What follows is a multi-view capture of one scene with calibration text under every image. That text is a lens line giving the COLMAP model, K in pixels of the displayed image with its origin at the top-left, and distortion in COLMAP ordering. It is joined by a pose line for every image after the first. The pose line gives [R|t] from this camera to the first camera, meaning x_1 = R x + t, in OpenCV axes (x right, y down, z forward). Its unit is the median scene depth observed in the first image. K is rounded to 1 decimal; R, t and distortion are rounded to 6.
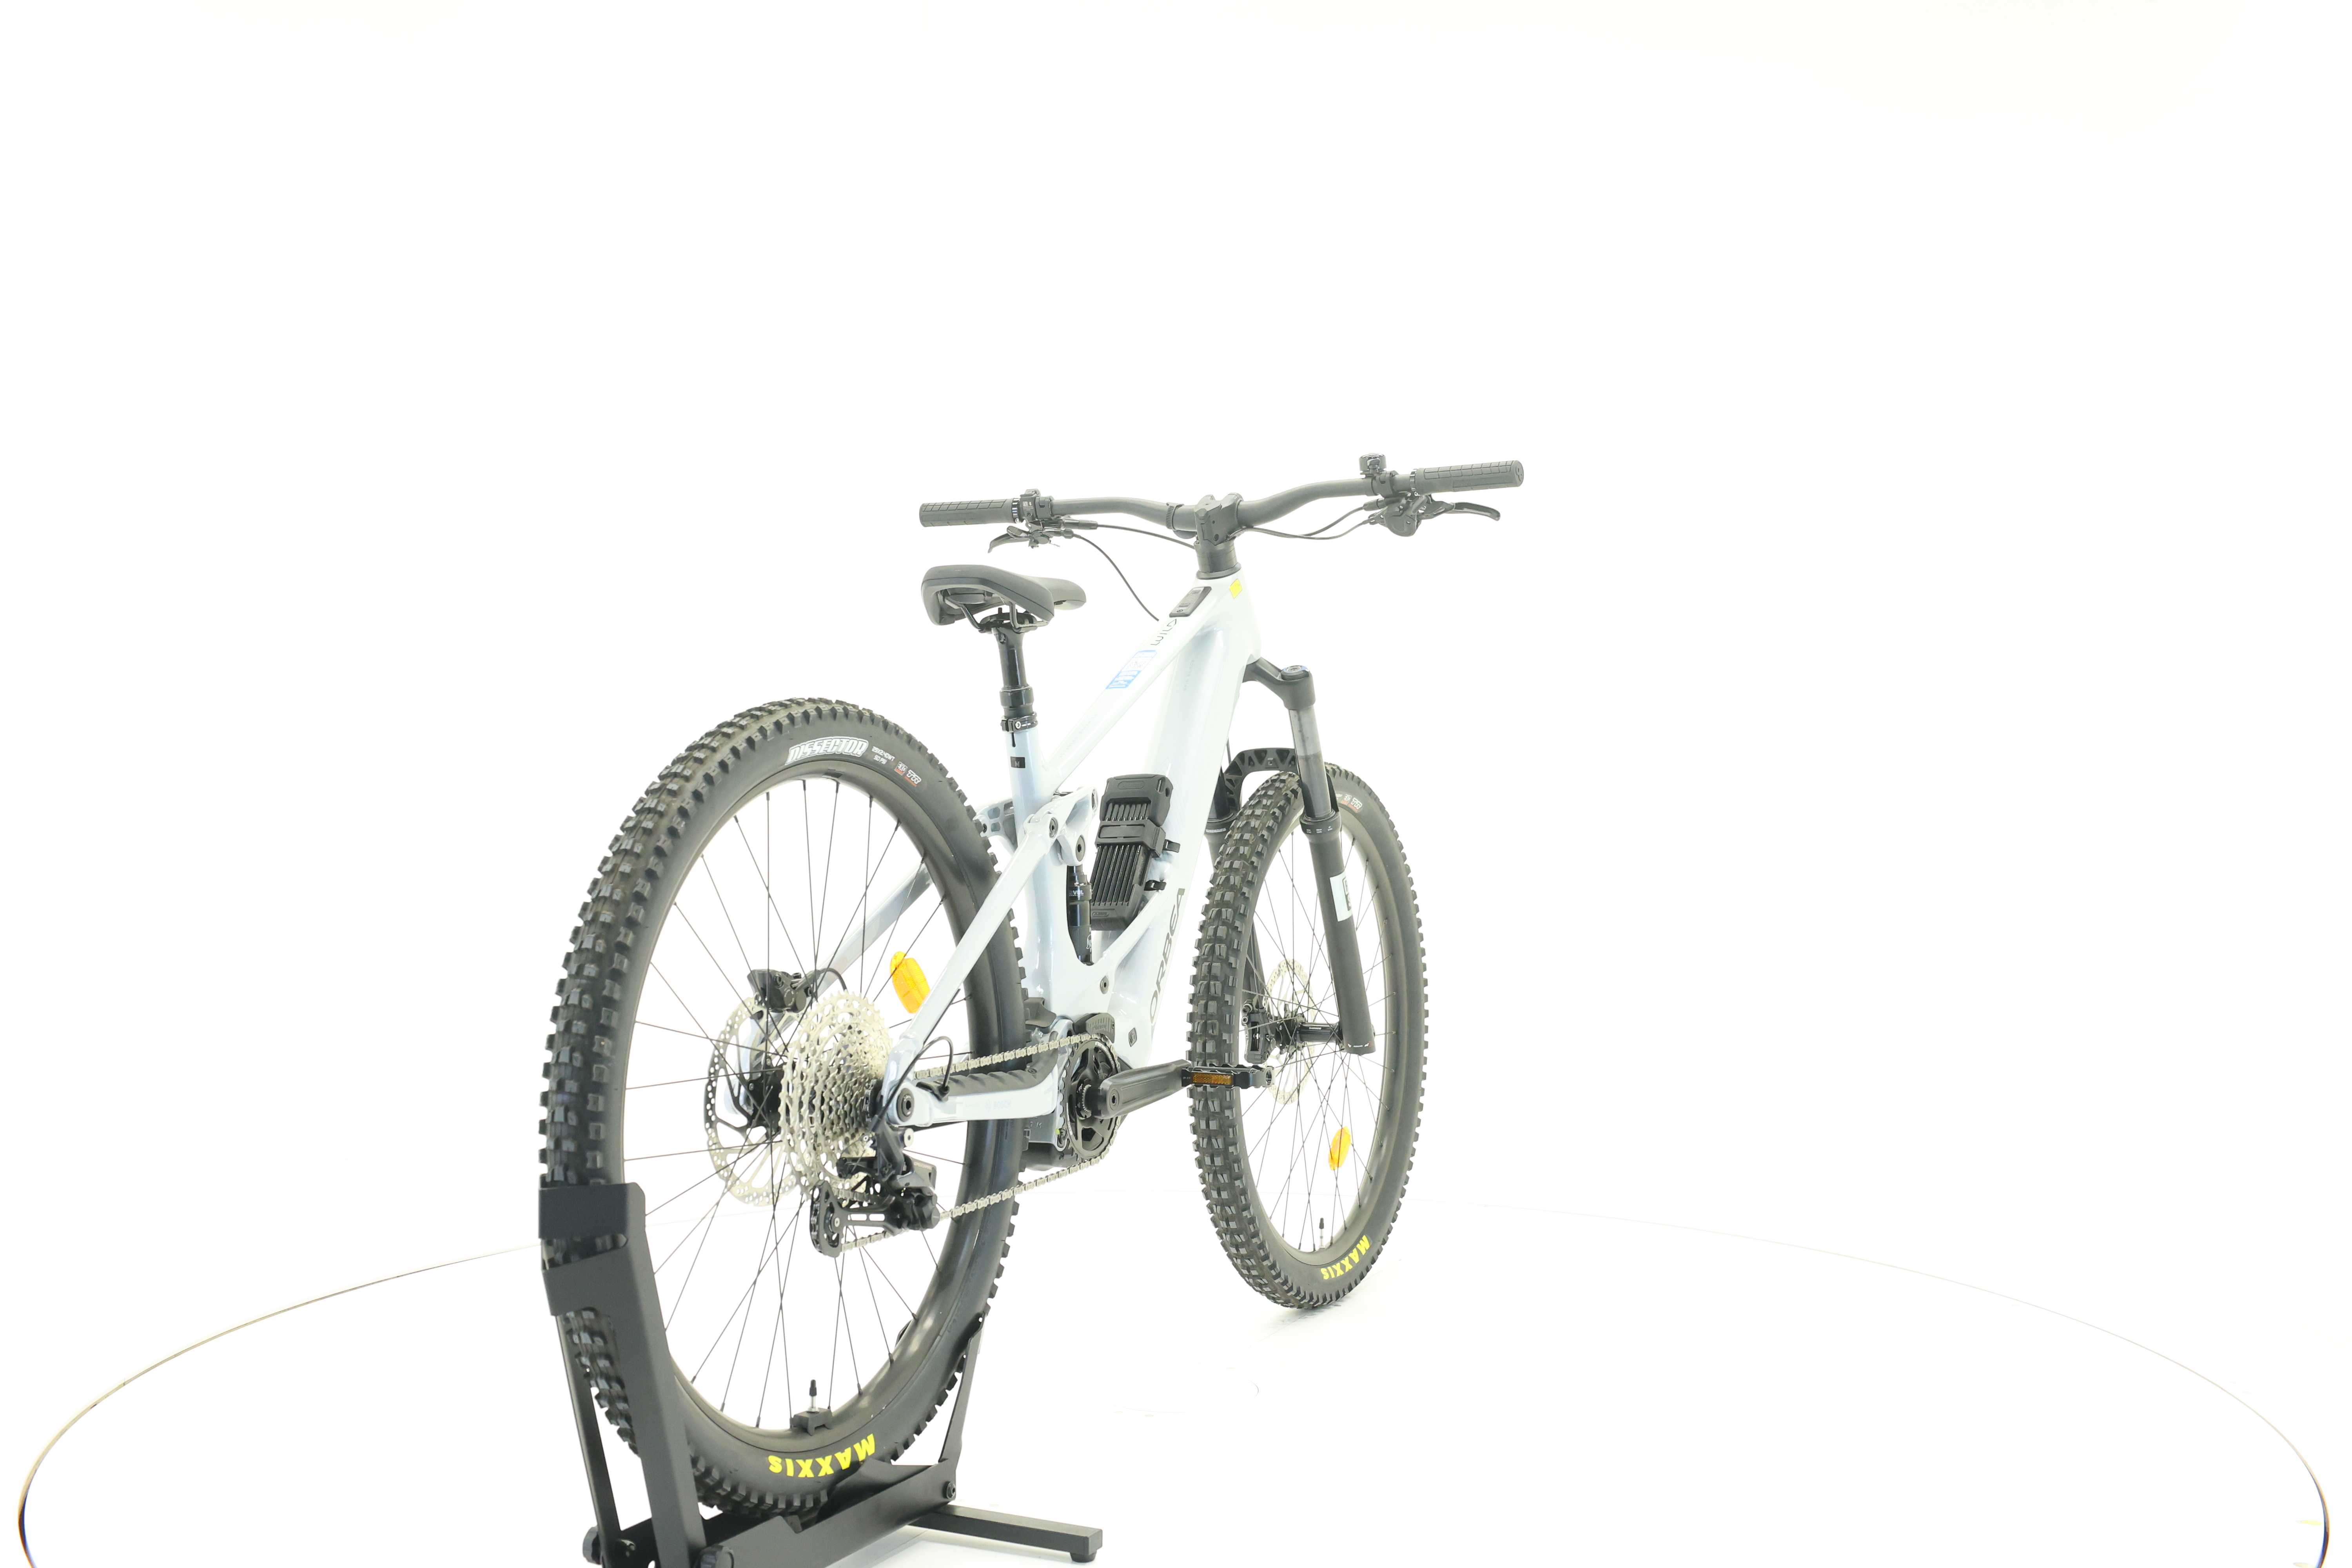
lens RADIAL K [[2491.1, 0, 1172.7], [0, 2491.1, 736.4], [0, 0, 1]] dist [-0.017681, 0.032569]
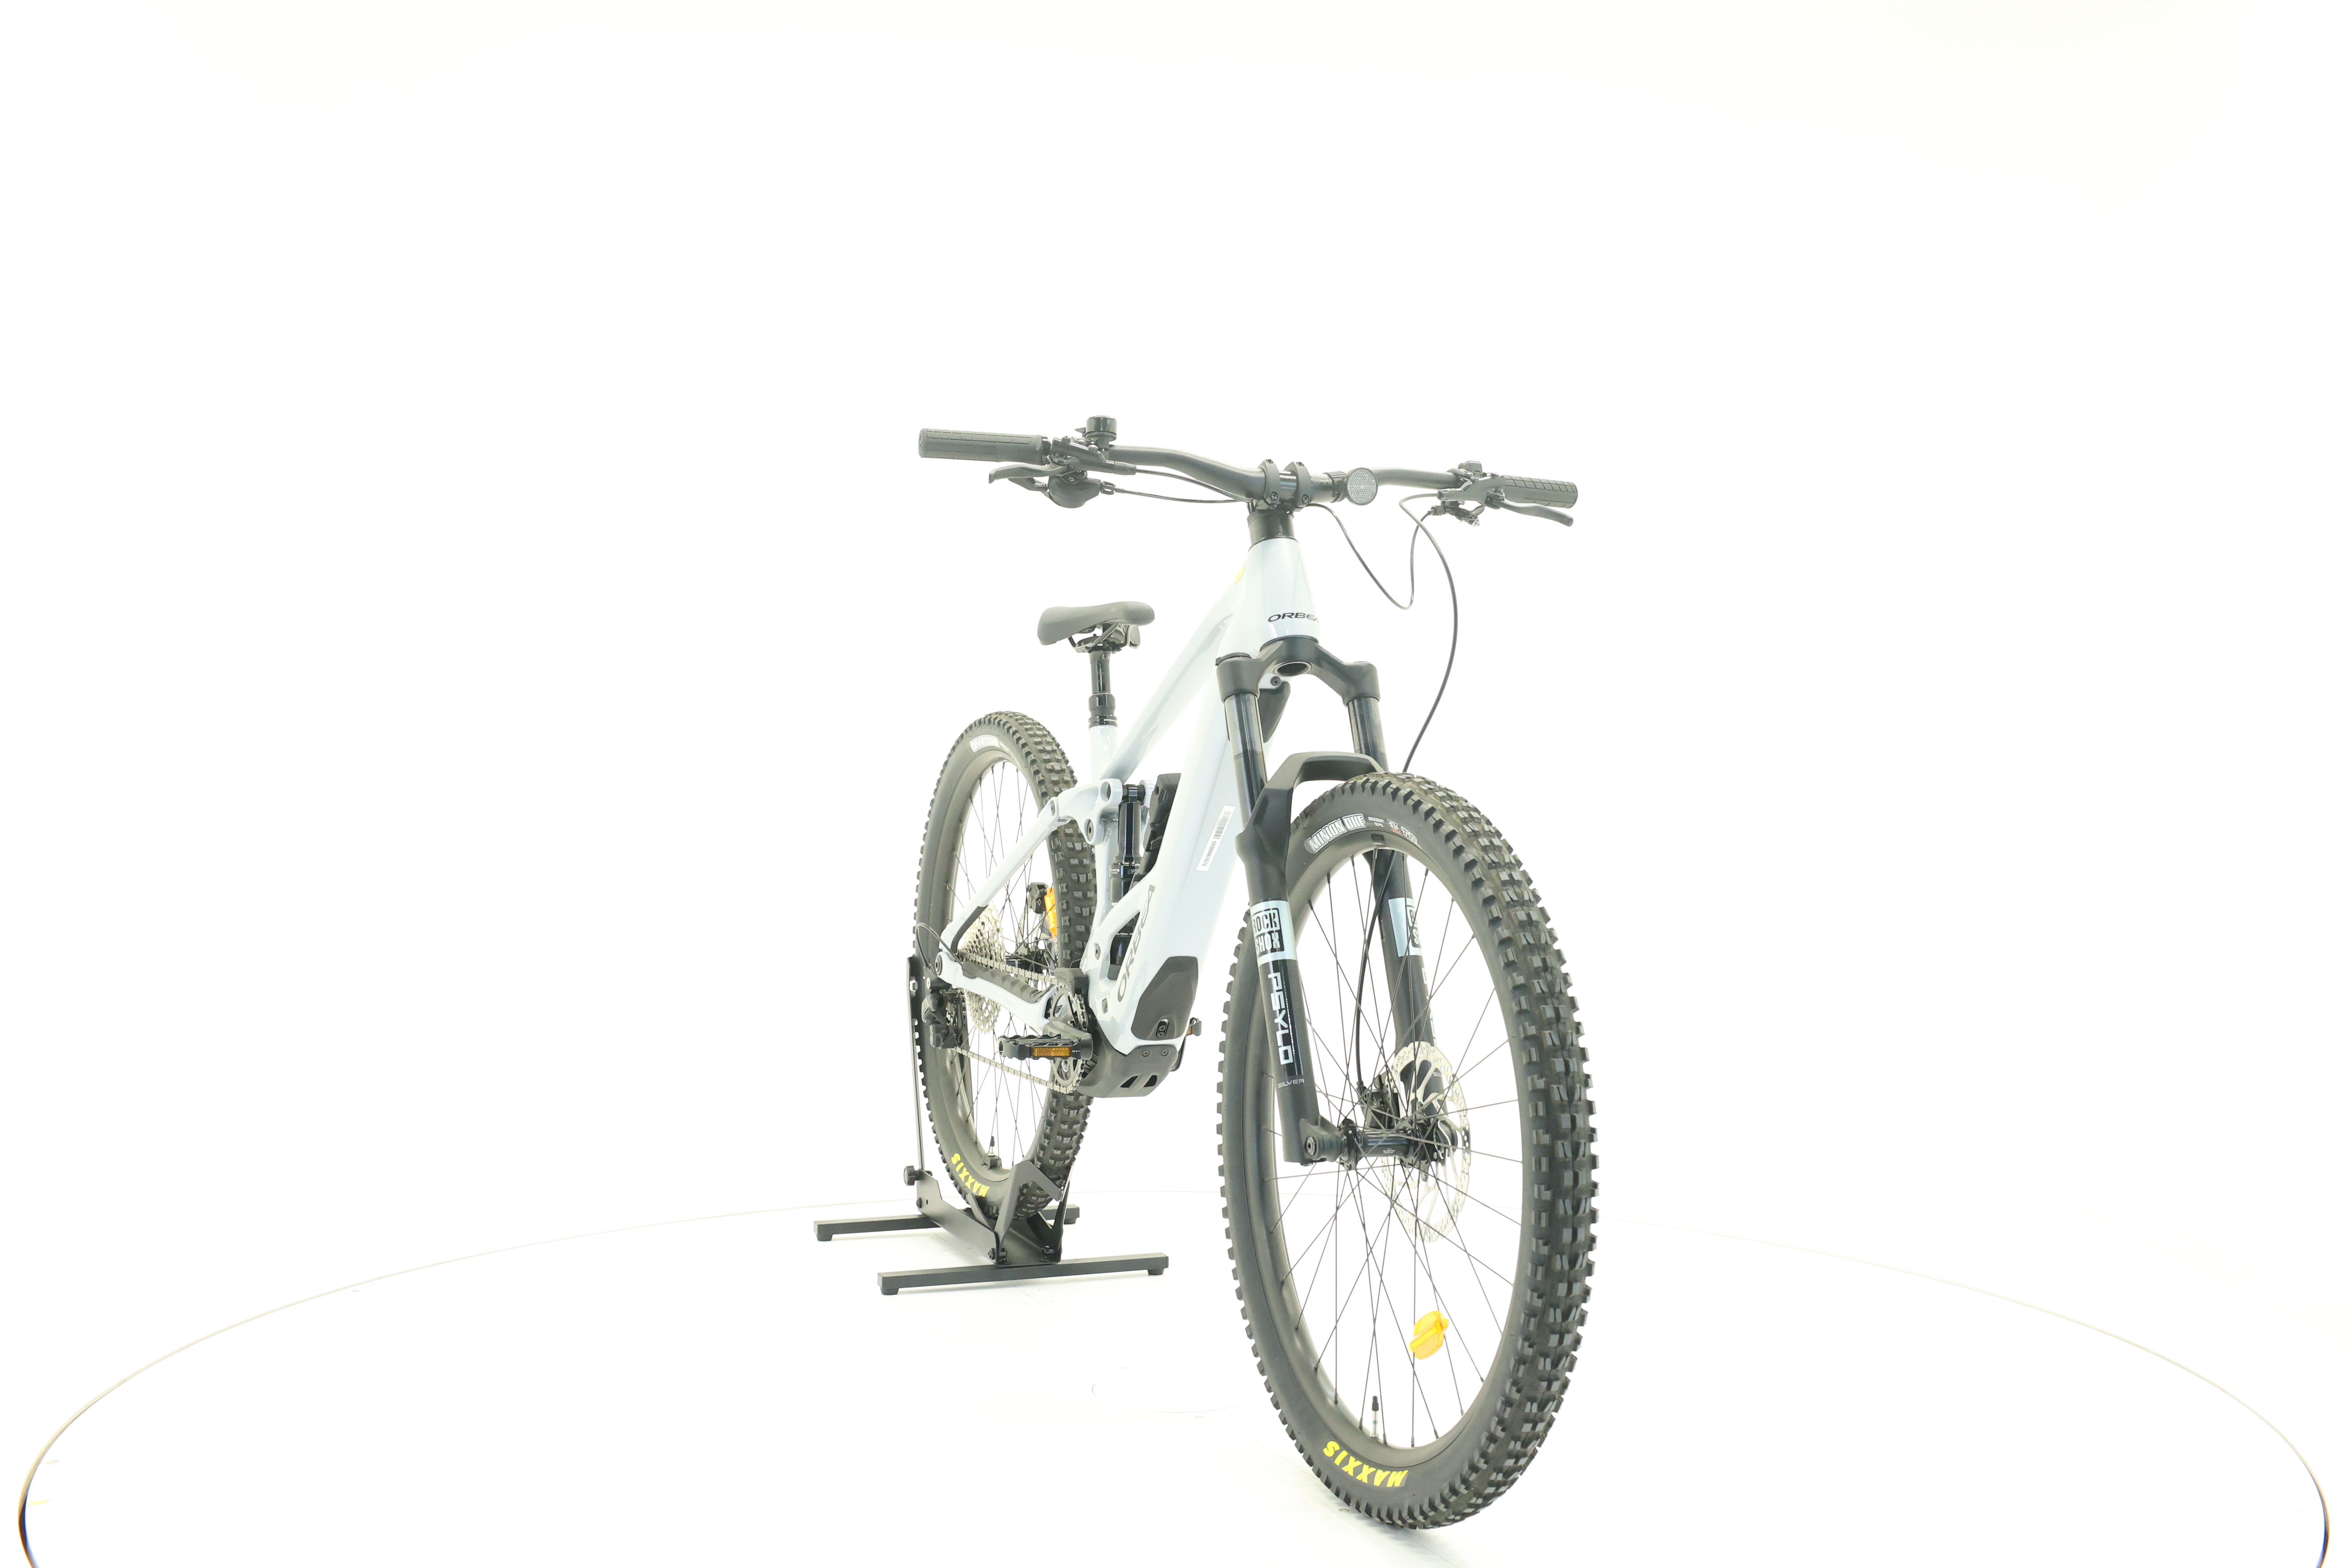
lens RADIAL K [[2491.1, 0, 1172.7], [0, 2491.1, 736.4], [0, 0, 1]] dist [-0.017681, 0.032569]
pose [[-0.679836, -0.004536, -0.733350, 0.721652], [-0.007038, 0.999975, 0.000340, -0.000224], [0.733330, 0.005393, -0.679851, 1.644290]]
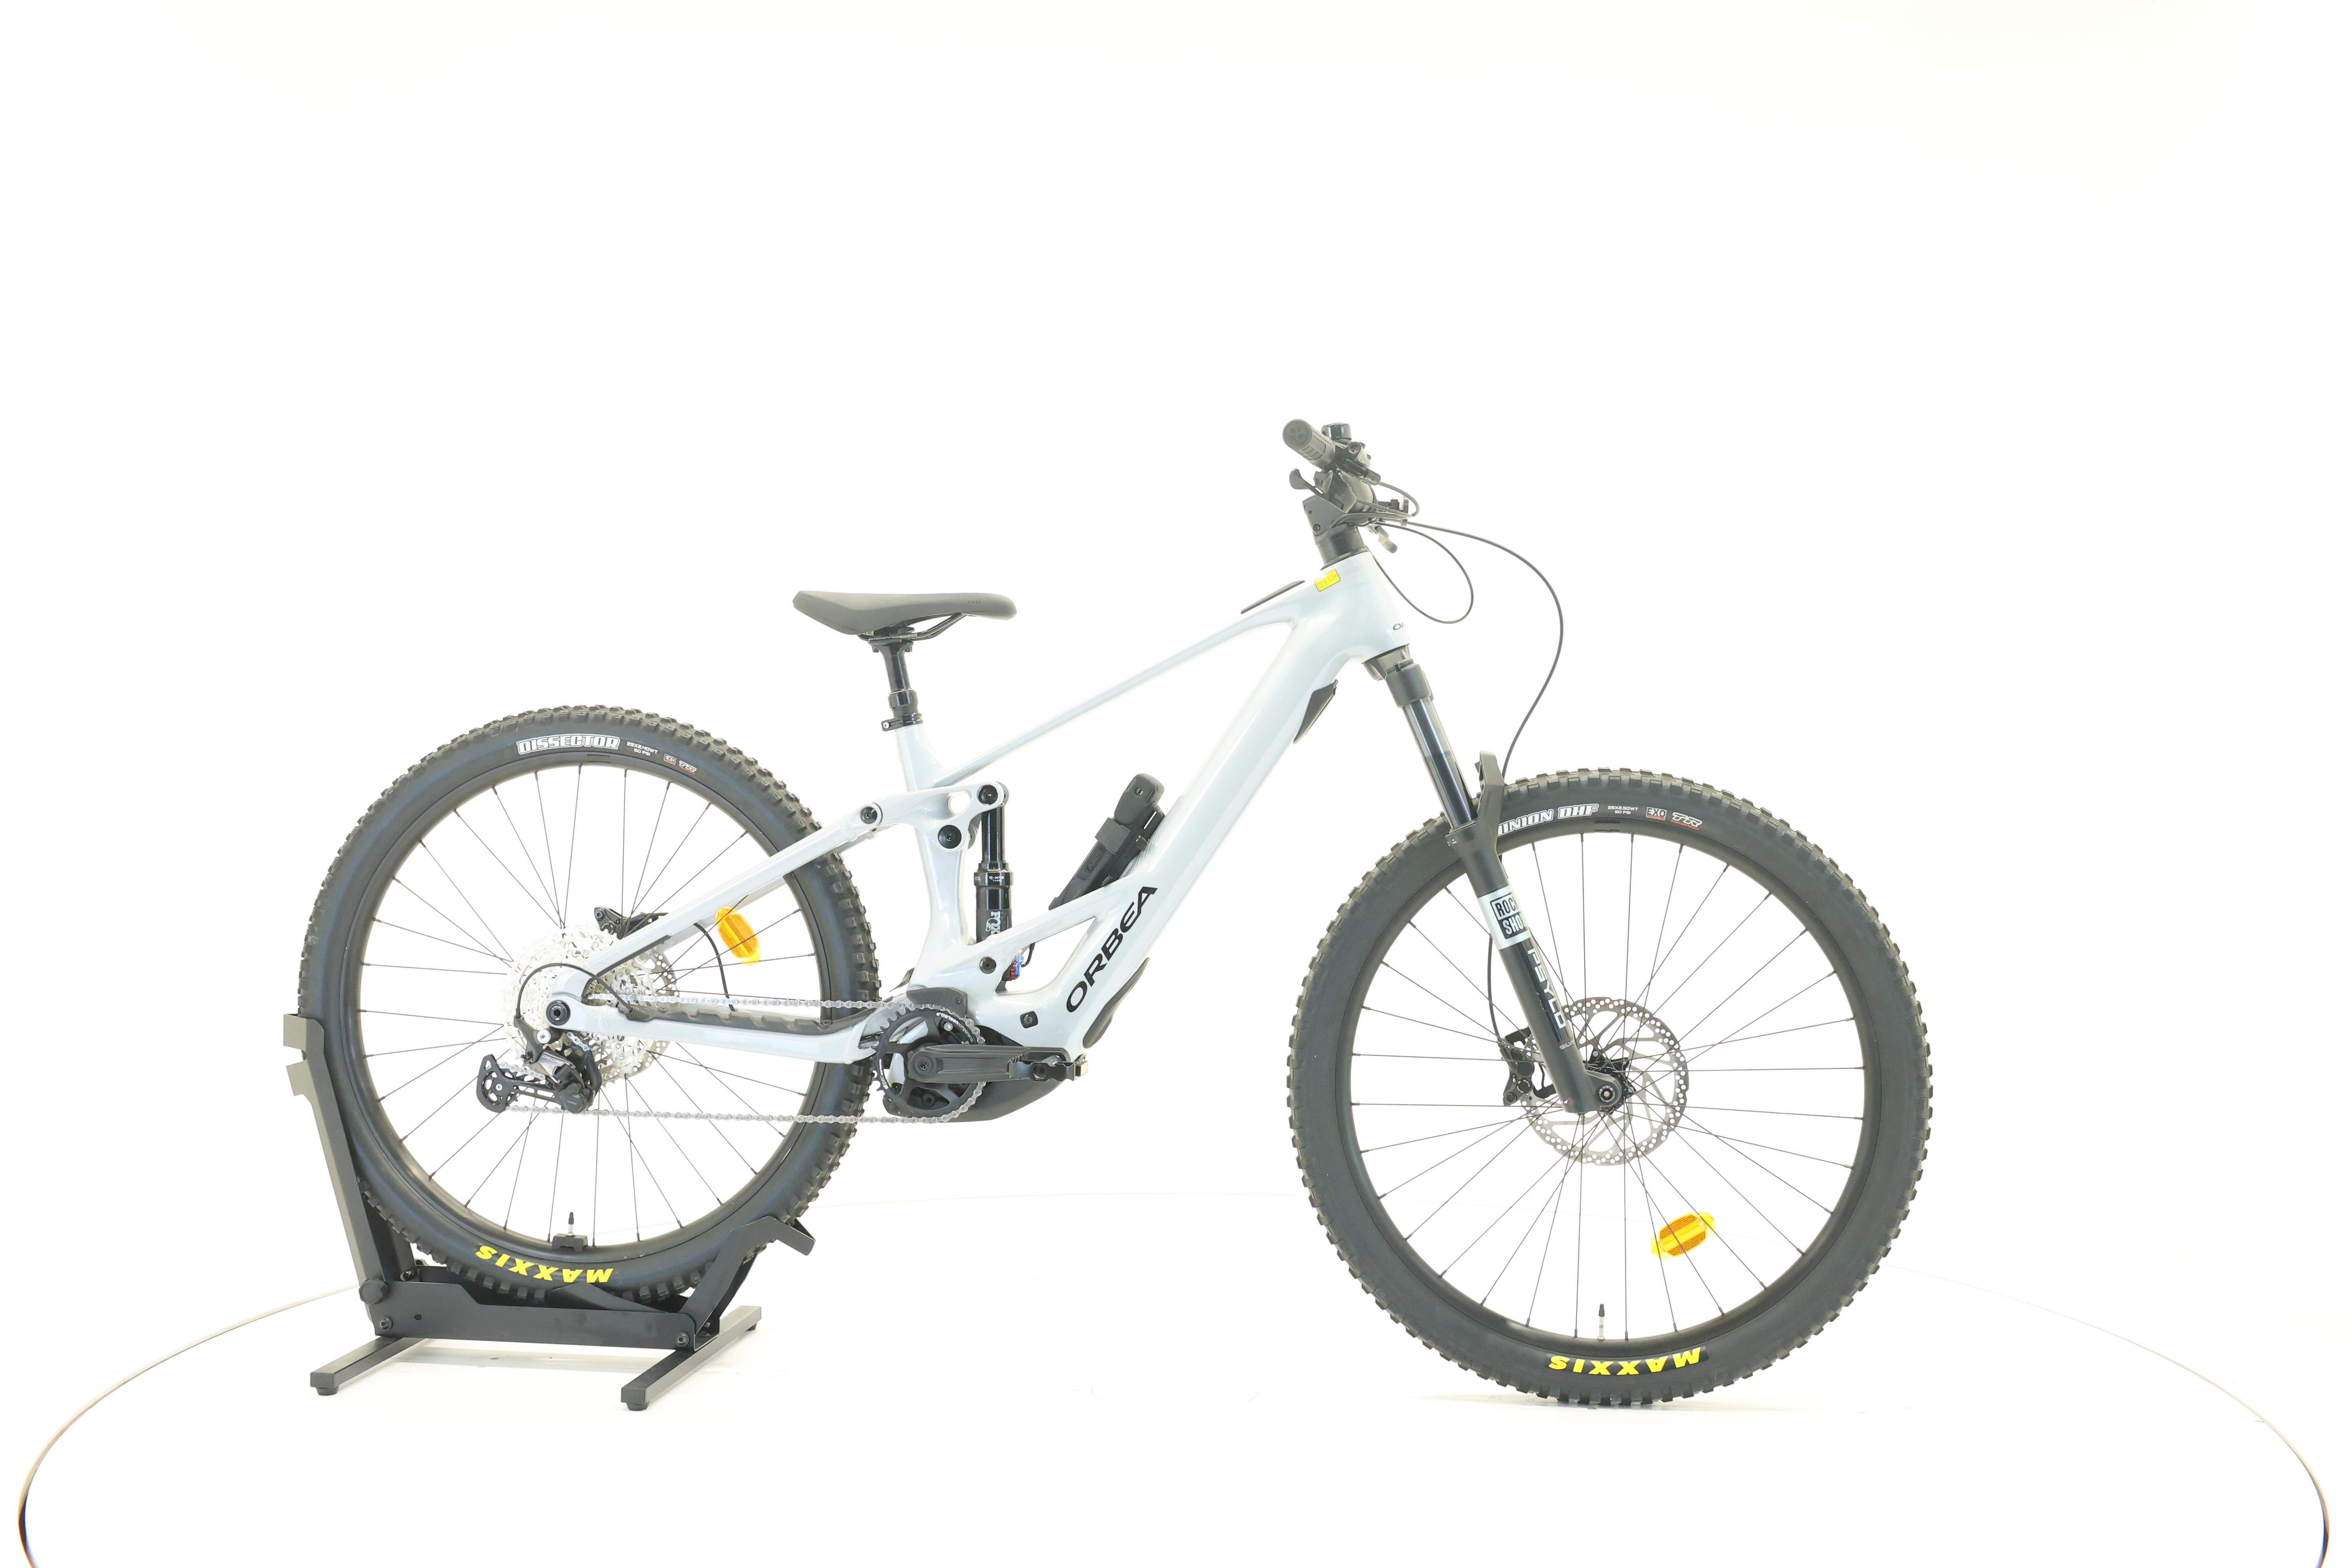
lens RADIAL K [[2491.1, 0, 1172.7], [0, 2491.1, 736.4], [0, 0, 1]] dist [-0.017681, 0.032569]
pose [[0.304930, 0.000101, -0.952375, 0.934419], [-0.004143, 0.999991, -0.001220, 0.001273], [0.952366, 0.004317, 0.304928, 0.679324]]
